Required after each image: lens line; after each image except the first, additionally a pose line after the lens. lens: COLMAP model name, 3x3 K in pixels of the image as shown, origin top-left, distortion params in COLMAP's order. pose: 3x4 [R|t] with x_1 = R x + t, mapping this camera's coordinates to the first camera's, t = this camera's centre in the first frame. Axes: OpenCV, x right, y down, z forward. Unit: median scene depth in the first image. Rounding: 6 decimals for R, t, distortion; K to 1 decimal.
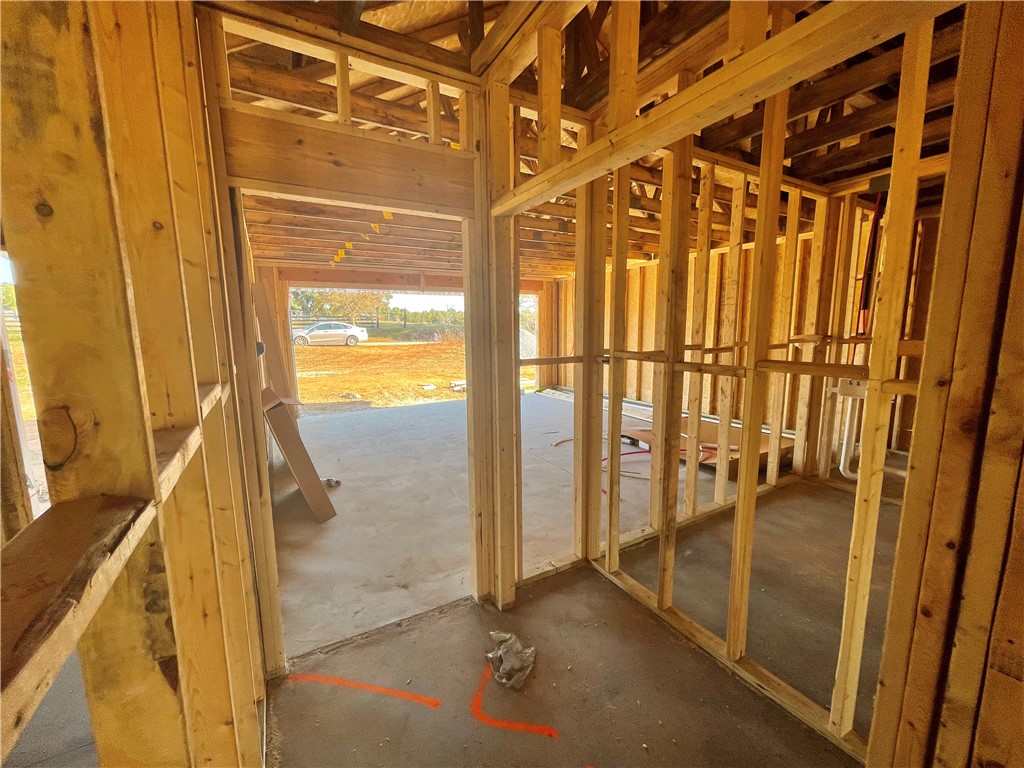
lens RADIAL K [[410.9, 0, 512.4], [0, 410.9, 390.4], [0, 0, 1]] dist [-0.005587, 0.001460]
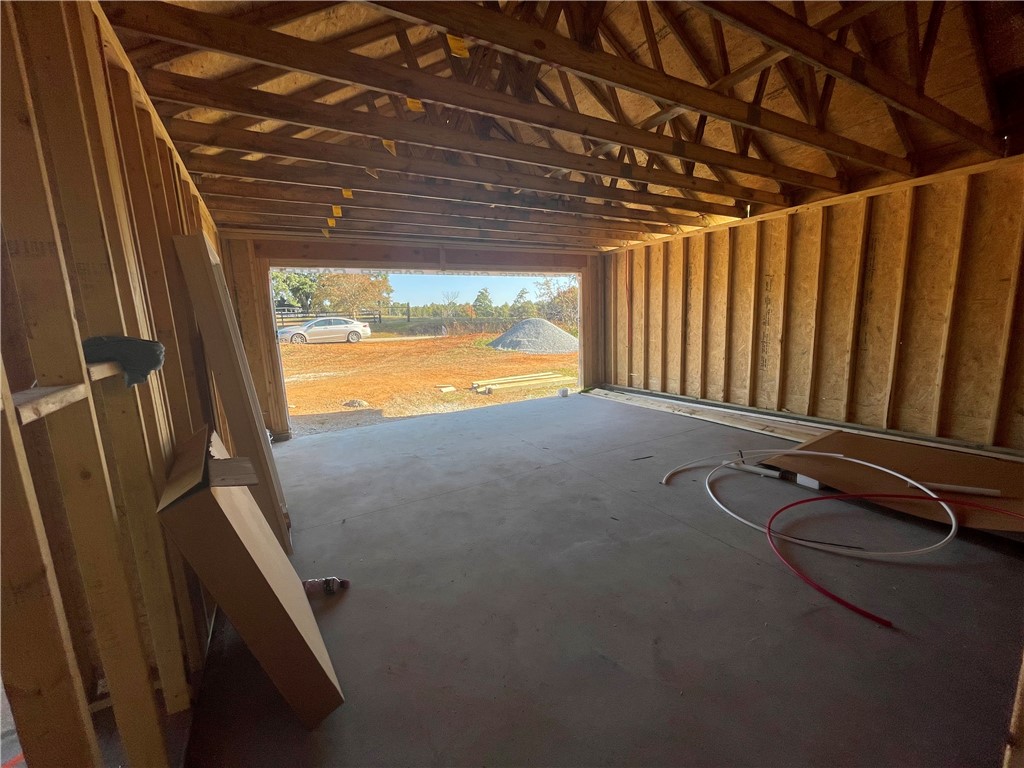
lens RADIAL K [[410.9, 0, 510.9], [0, 410.9, 390.1], [0, 0, 1]] dist [-0.005587, 0.001460]
pose [[0.999549, -0.028277, -0.010116, -0.073345], [0.028460, 0.999426, 0.018401, -0.019738], [0.009590, -0.018681, 0.999780, 0.179443]]
